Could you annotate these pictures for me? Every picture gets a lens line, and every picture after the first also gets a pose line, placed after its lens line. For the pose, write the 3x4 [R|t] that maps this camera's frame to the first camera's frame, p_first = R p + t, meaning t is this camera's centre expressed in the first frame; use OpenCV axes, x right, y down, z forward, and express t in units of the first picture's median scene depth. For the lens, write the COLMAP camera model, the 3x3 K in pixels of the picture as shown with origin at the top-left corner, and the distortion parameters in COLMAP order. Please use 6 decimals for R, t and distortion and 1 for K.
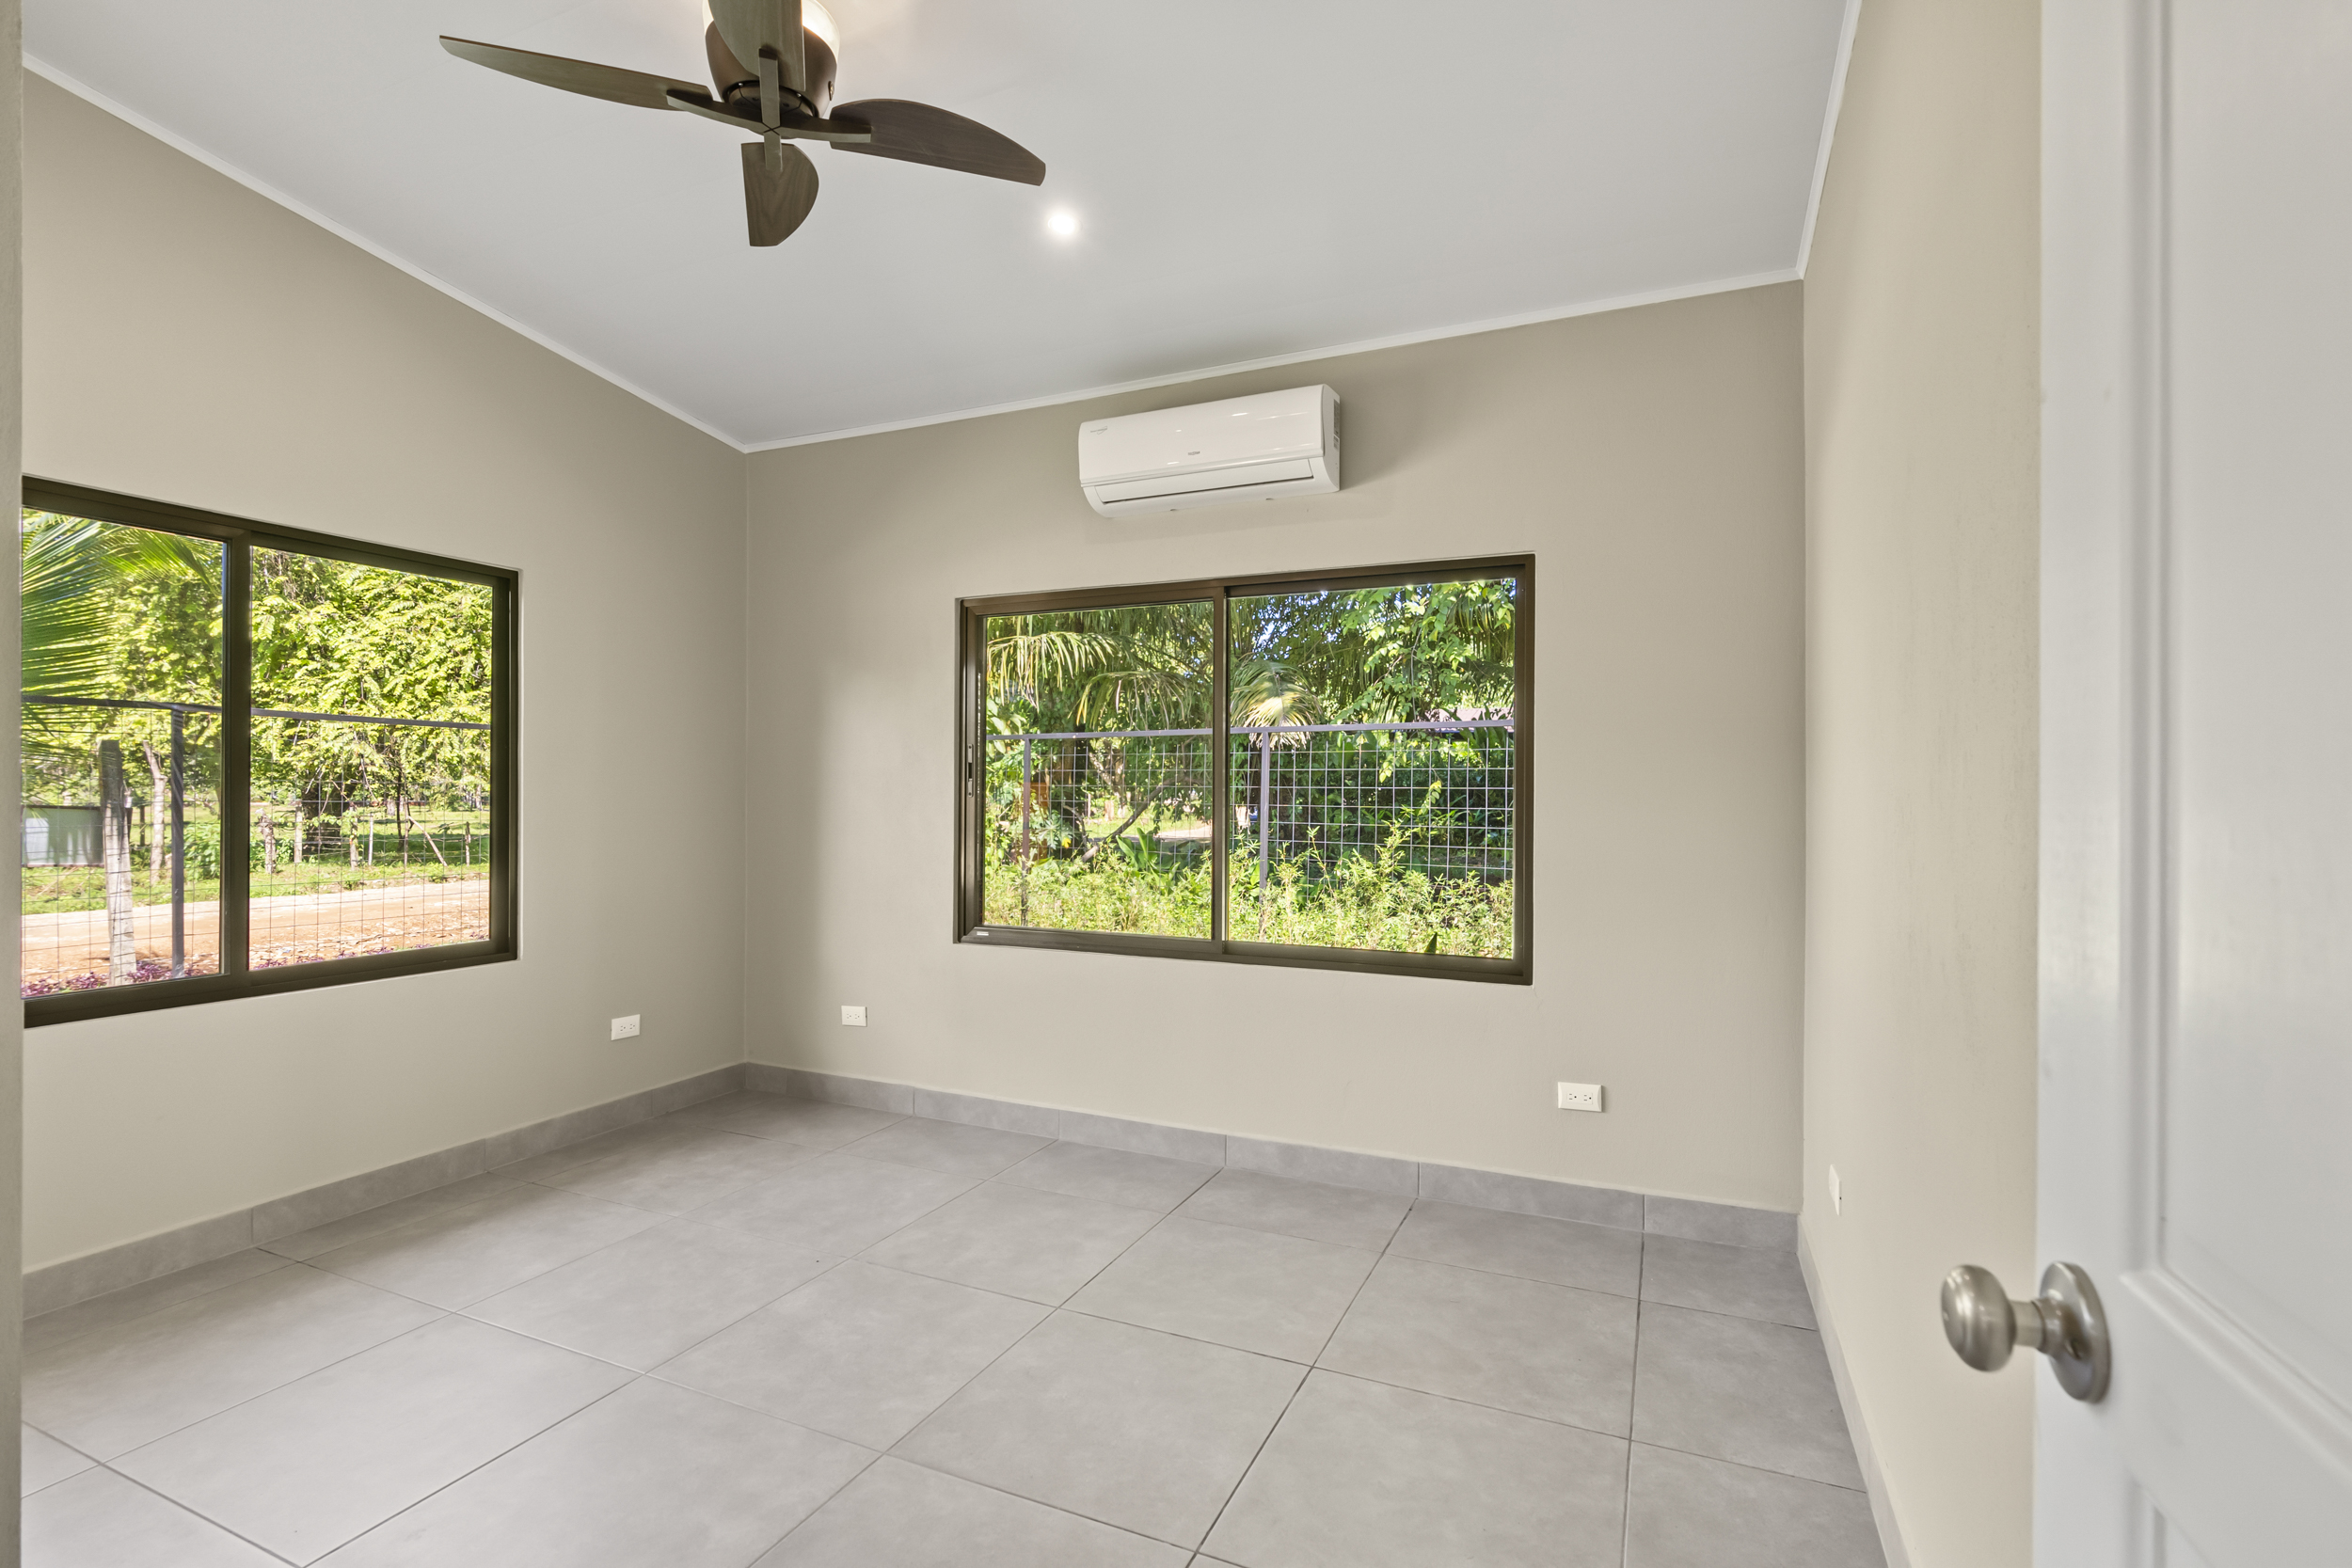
lens RADIAL K [[1089.3, 0, 1173.5], [0, 1089.3, 830.7], [0, 0, 1]] dist [0.000175, 0.000517]
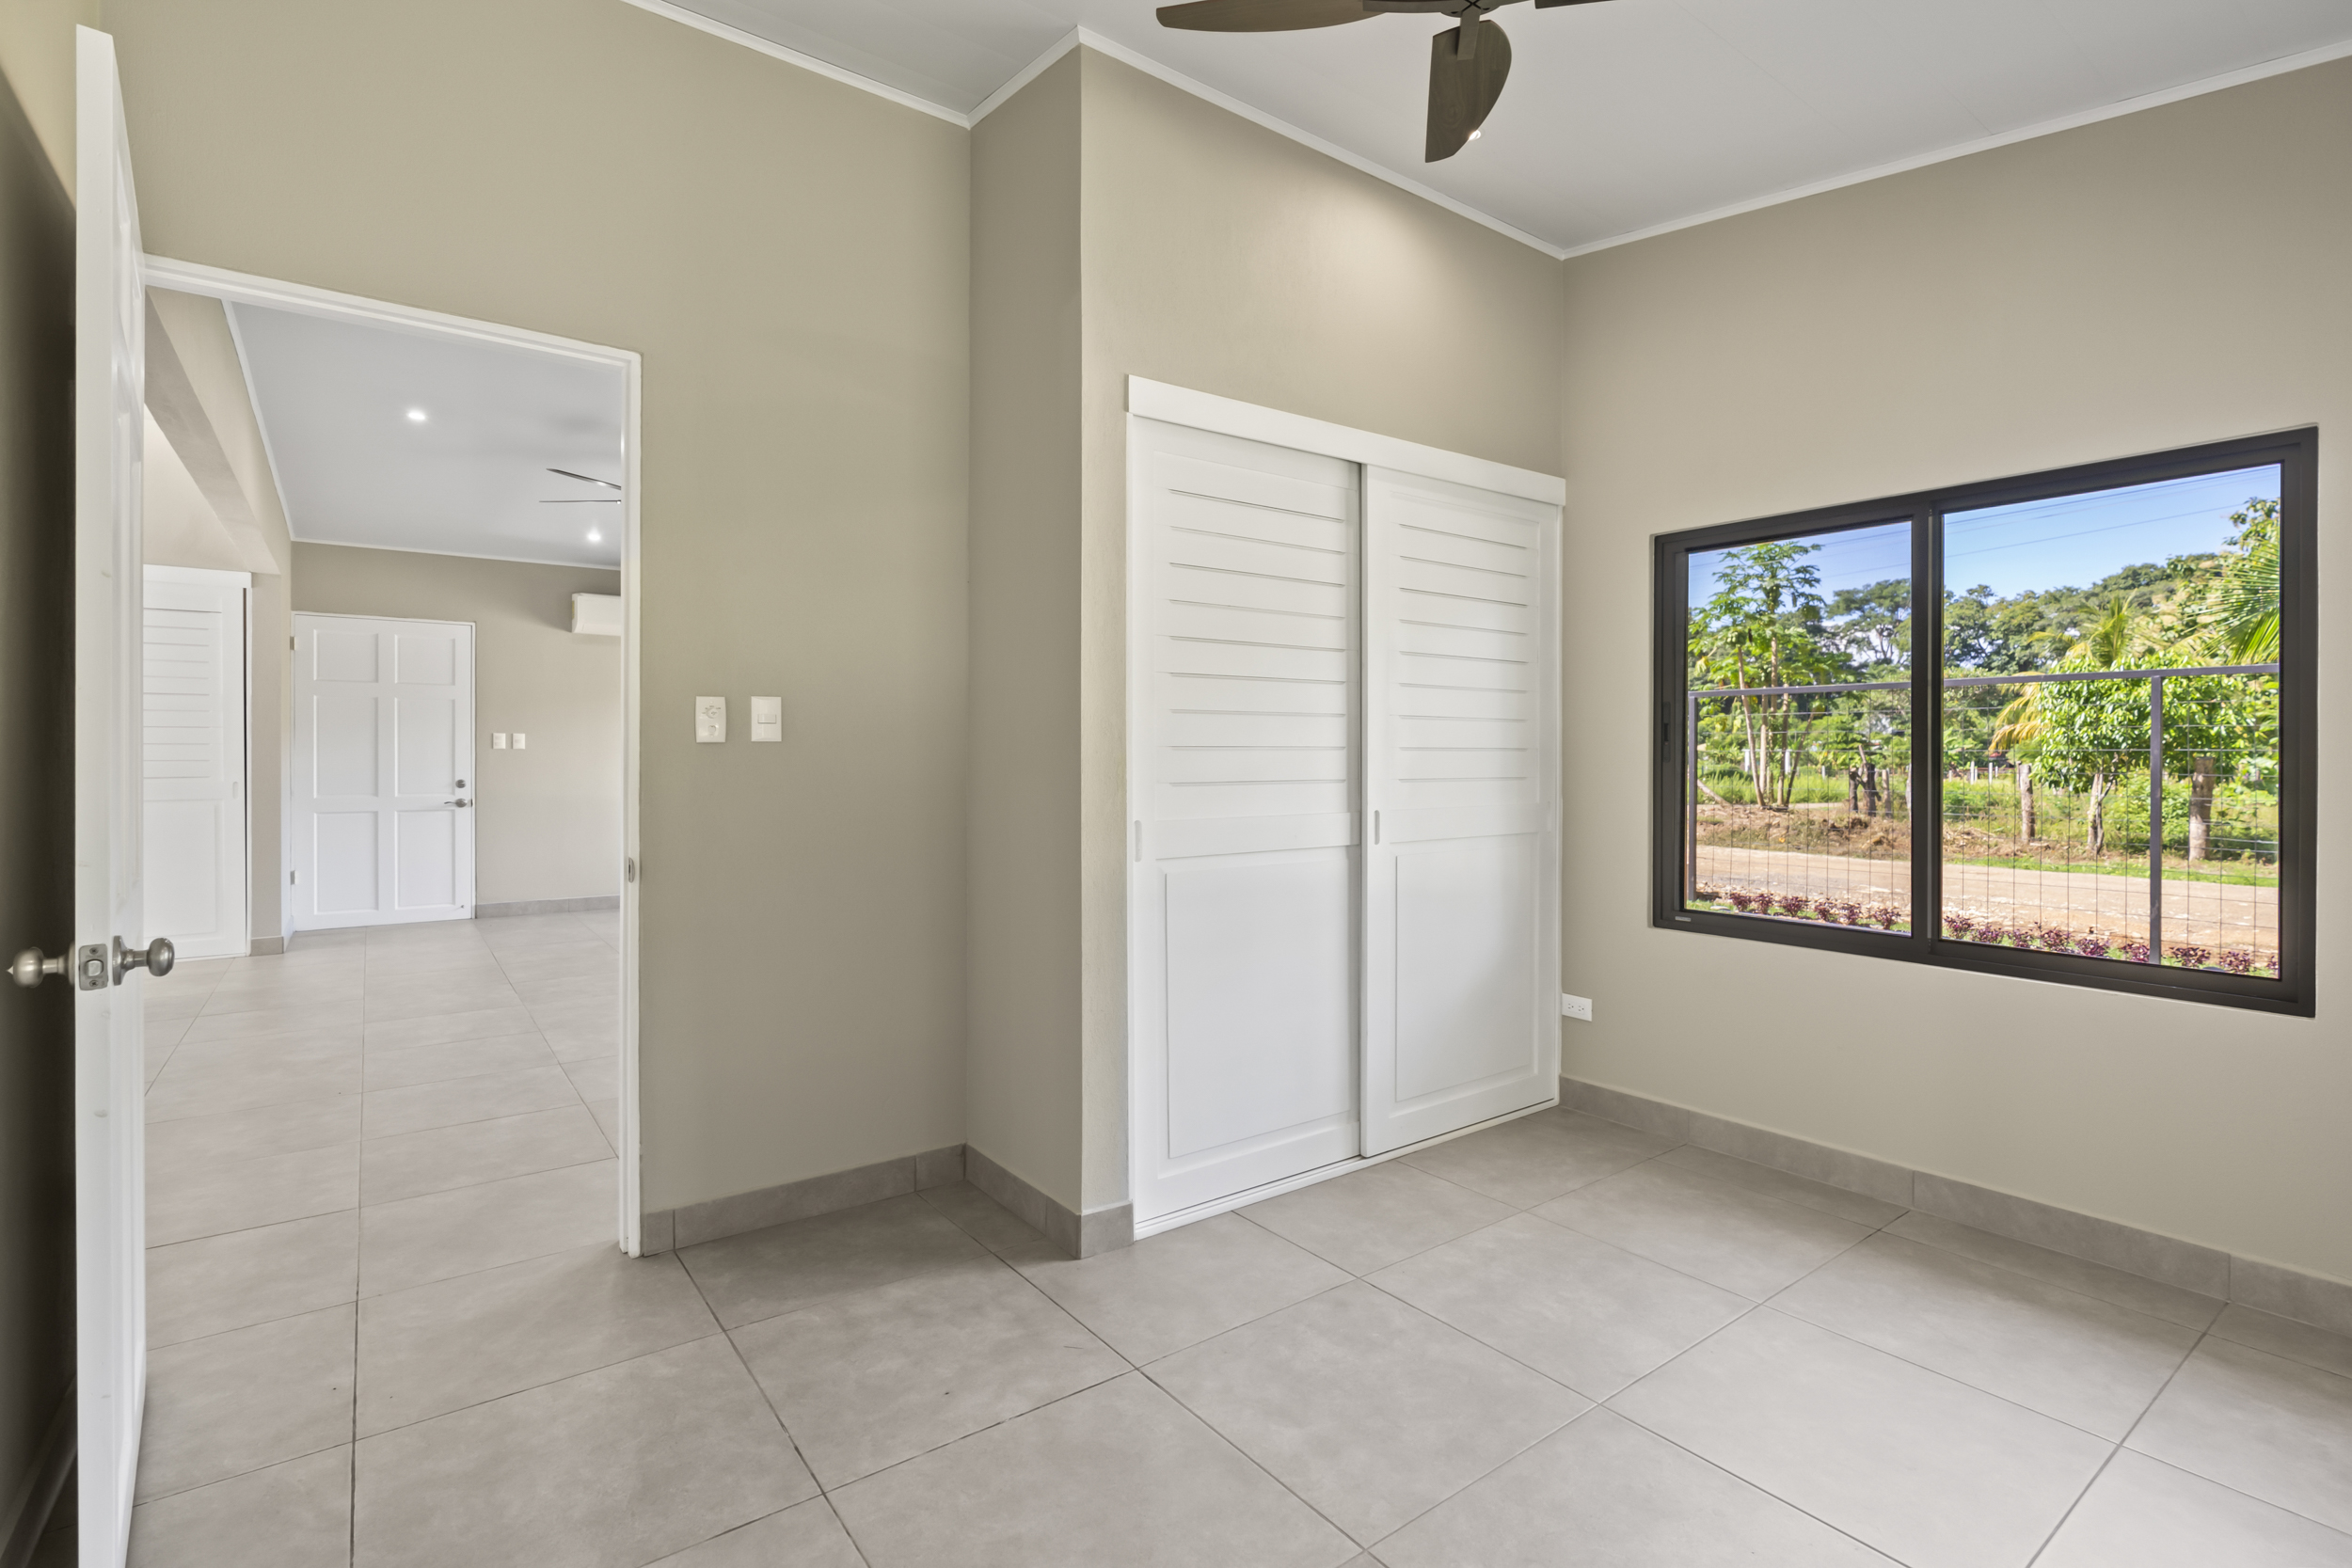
lens RADIAL K [[1105.8, 0, 1178.2], [0, 1105.8, 761.5], [0, 0, 1]] dist [-0.002819, -0.001161]
pose [[-0.474540, -0.004915, -0.880220, 0.362465], [-0.045617, 0.998778, 0.019016, -0.018613], [0.879051, 0.049177, -0.474184, 0.841848]]
